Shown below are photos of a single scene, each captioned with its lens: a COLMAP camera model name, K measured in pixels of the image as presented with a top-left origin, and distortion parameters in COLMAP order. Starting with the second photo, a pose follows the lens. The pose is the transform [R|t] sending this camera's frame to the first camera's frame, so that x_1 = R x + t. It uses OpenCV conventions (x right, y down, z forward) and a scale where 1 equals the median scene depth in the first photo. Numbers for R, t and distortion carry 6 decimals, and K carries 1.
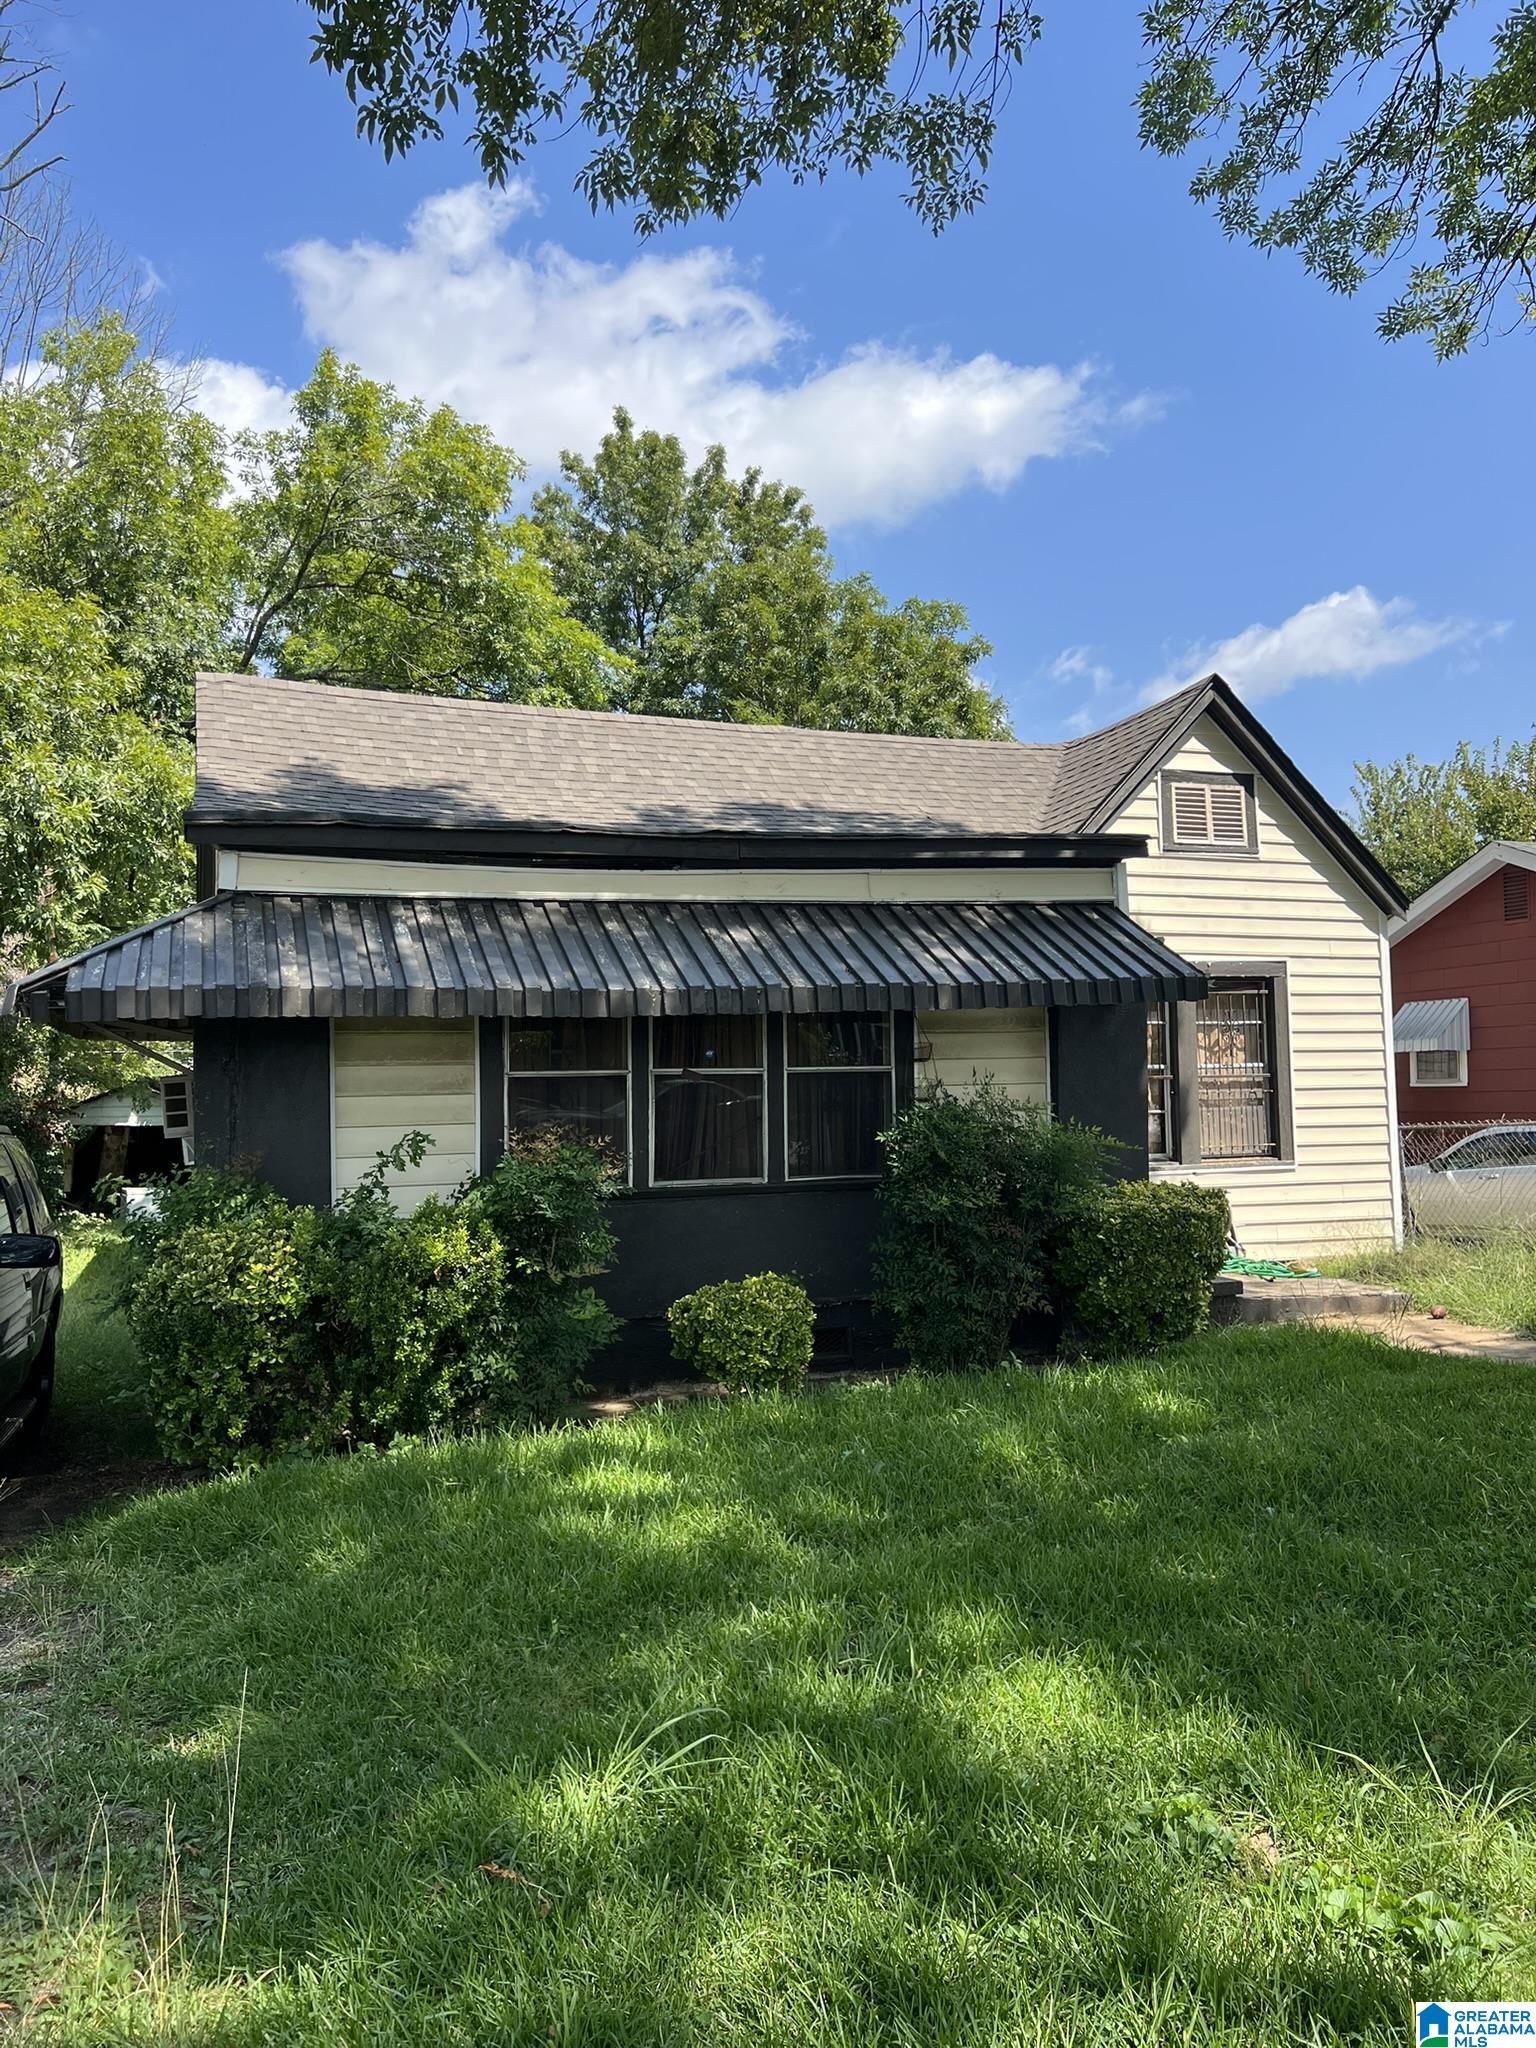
lens RADIAL K [[1535.1, 0, 761.0], [0, 1535.1, 1025.3], [0, 0, 1]] dist [0.052517, -0.009248]
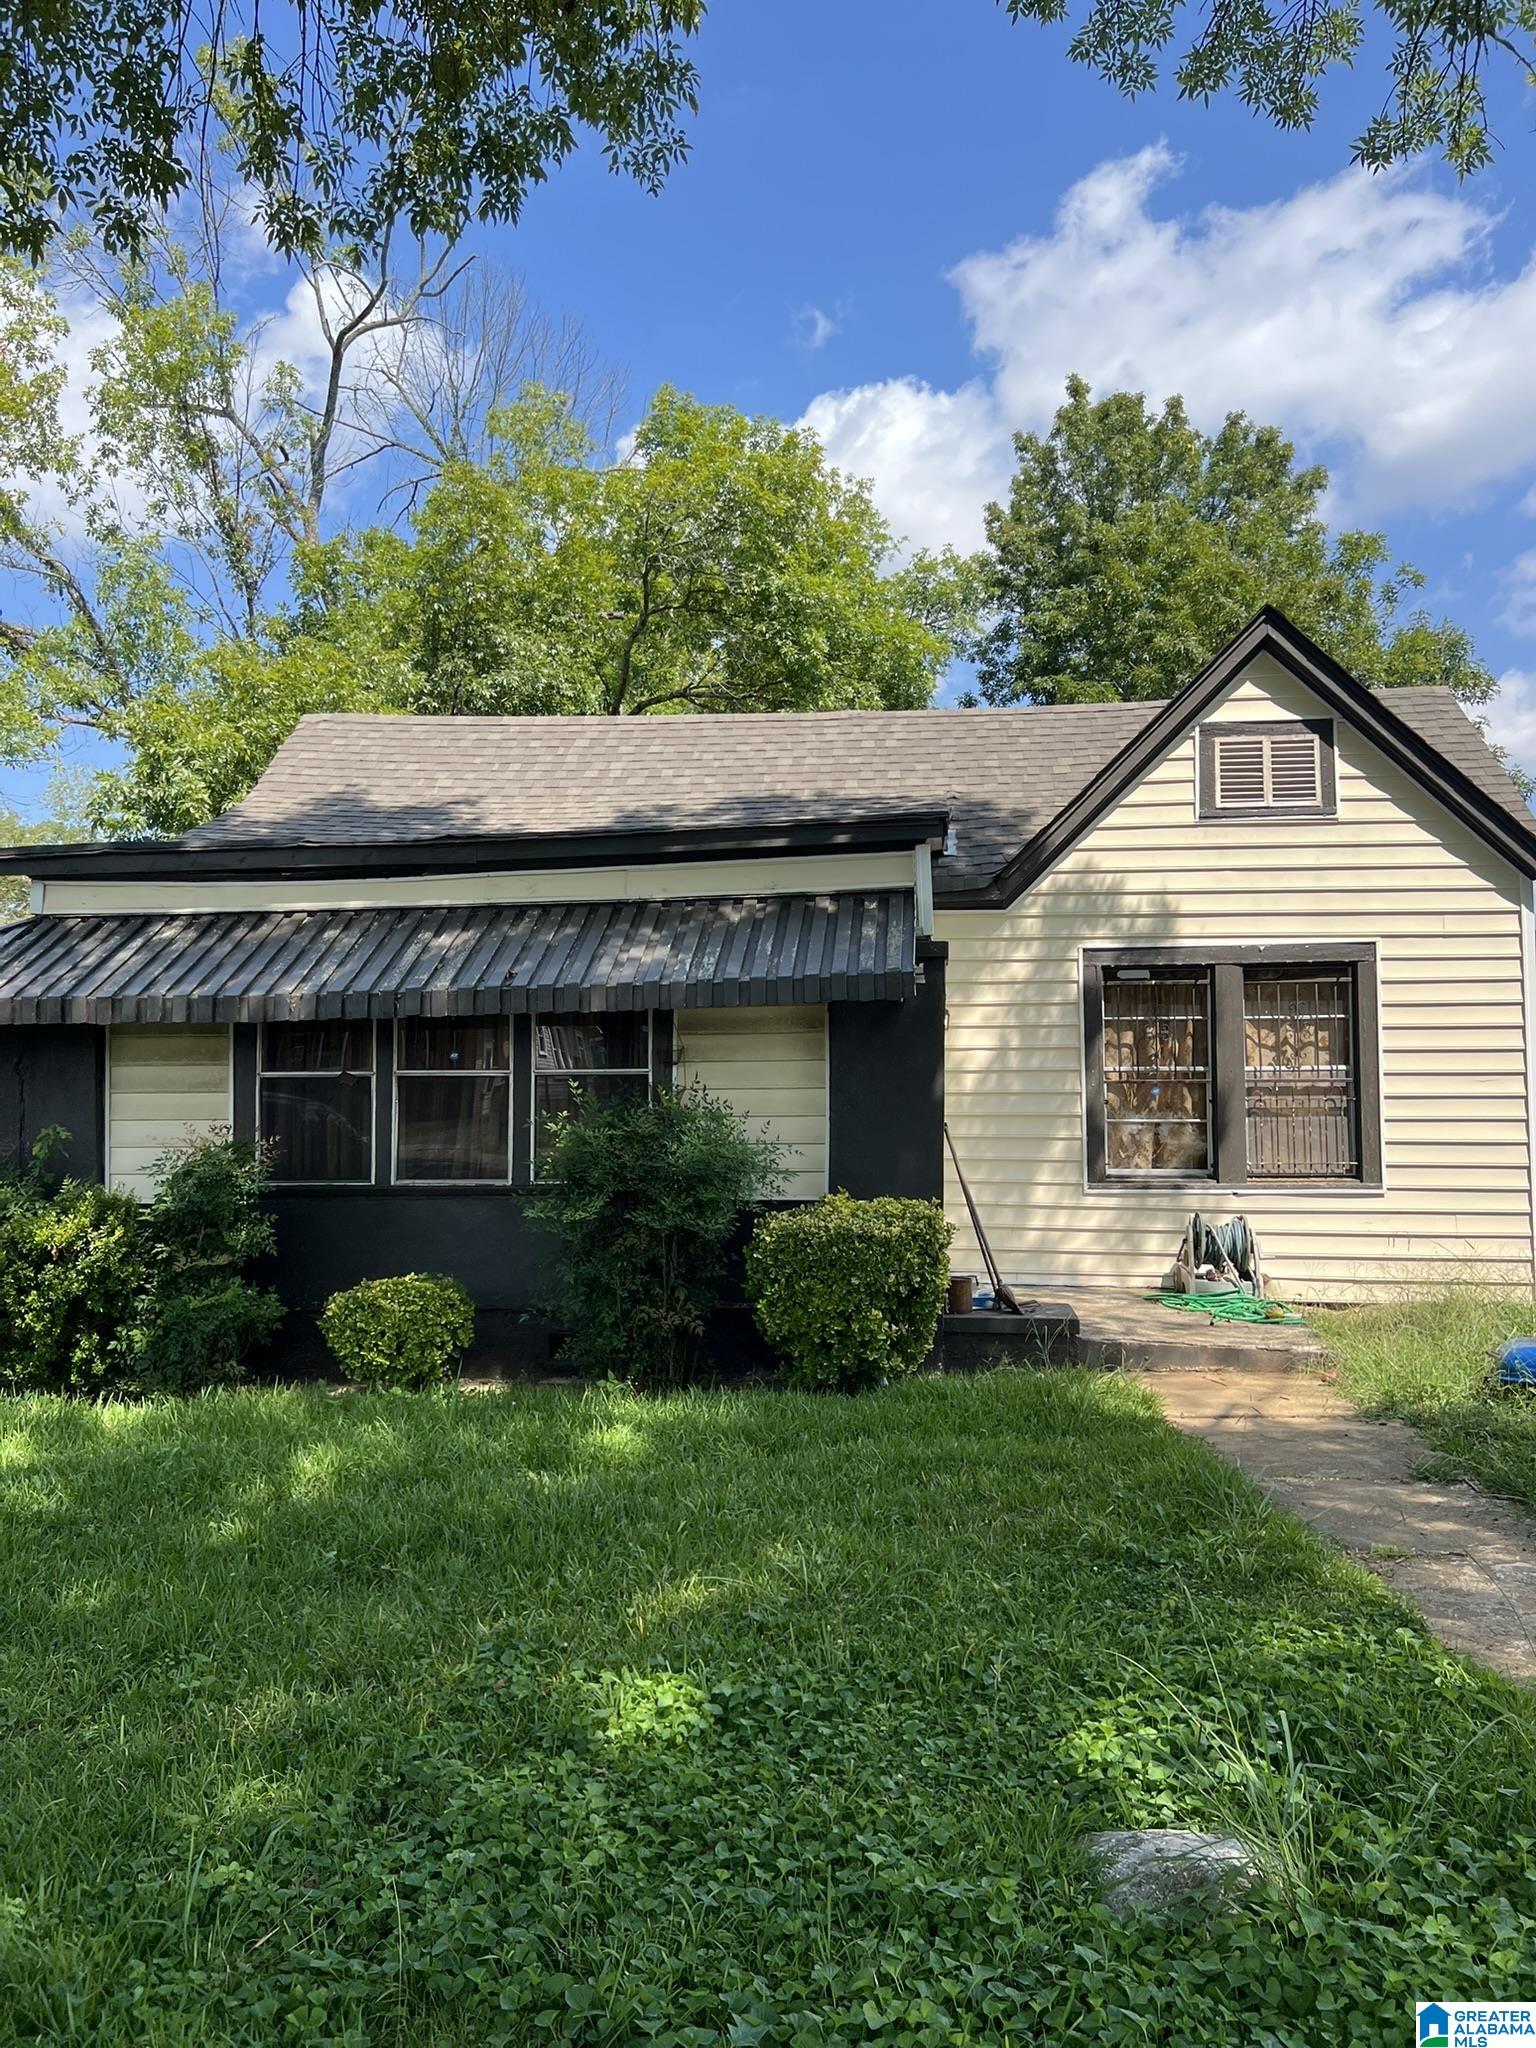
lens RADIAL K [[1535.1, 0, 760.4], [0, 1535.1, 1034.2], [0, 0, 1]] dist [0.052517, -0.009248]
pose [[0.903464, -0.002836, -0.428654, 0.402627], [0.007752, 0.999923, 0.009723, -0.002788], [0.428594, -0.012107, 0.903416, 0.112864]]
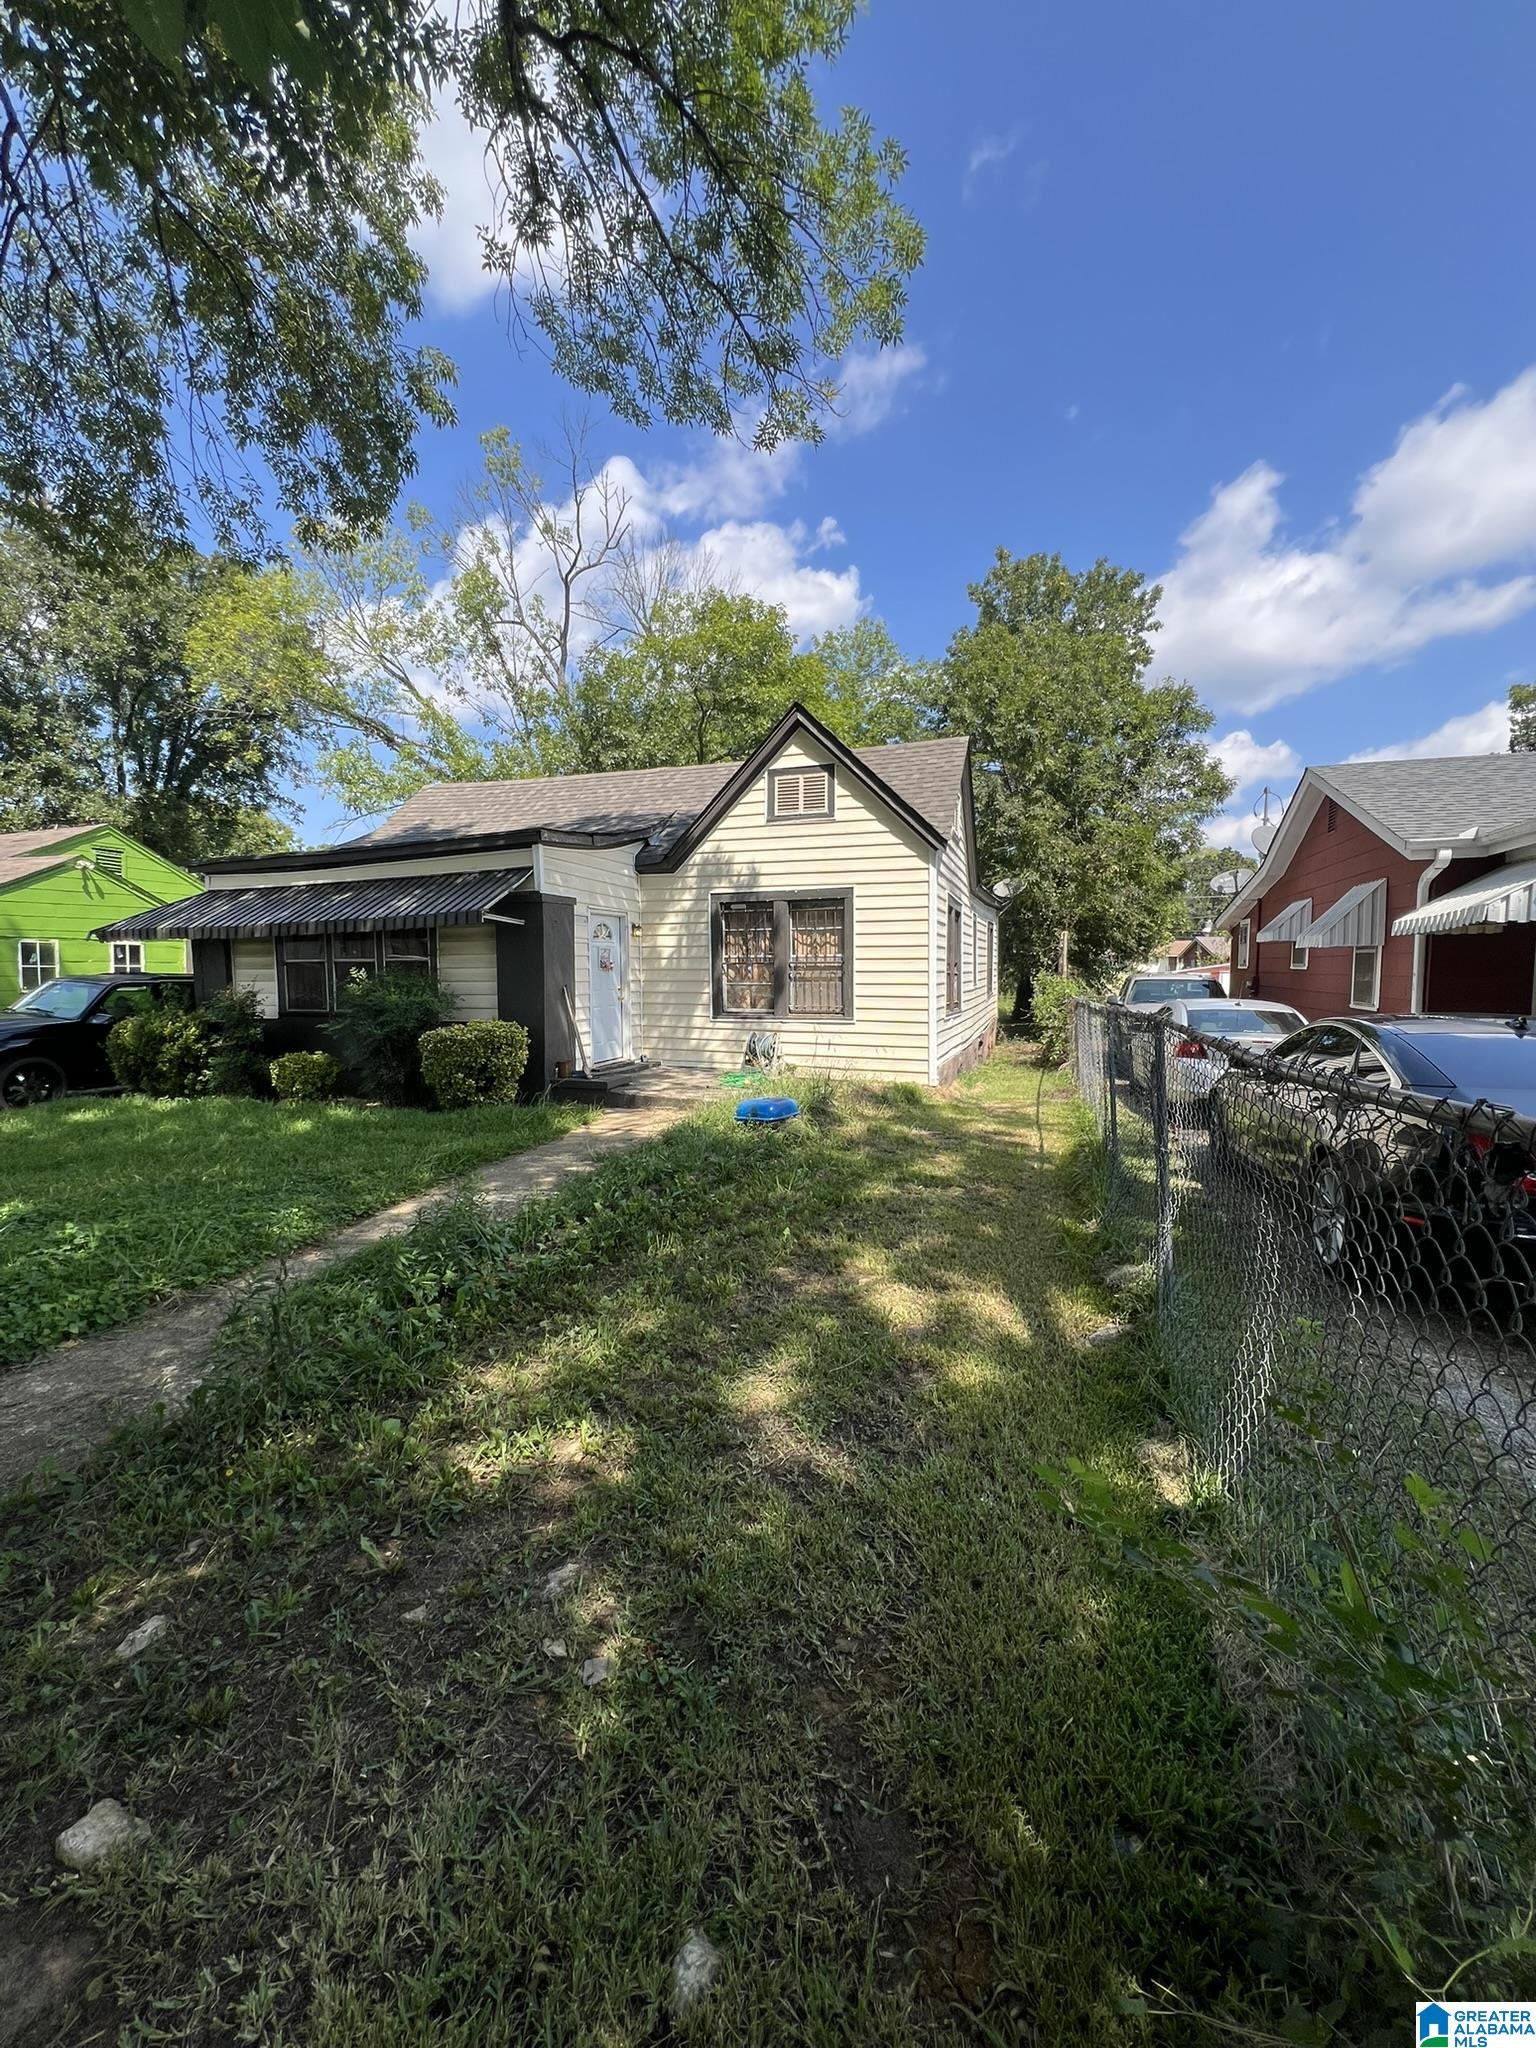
lens RADIAL K [[823.3, 0, 747.5], [0, 823.3, 1015.8], [0, 0, 1]] dist [0.002055, 0.000087]
pose [[0.774036, 0.052533, -0.630958, 0.785441], [0.019147, 0.994154, 0.106262, -0.003534], [0.632852, -0.094331, 0.768505, 0.305407]]
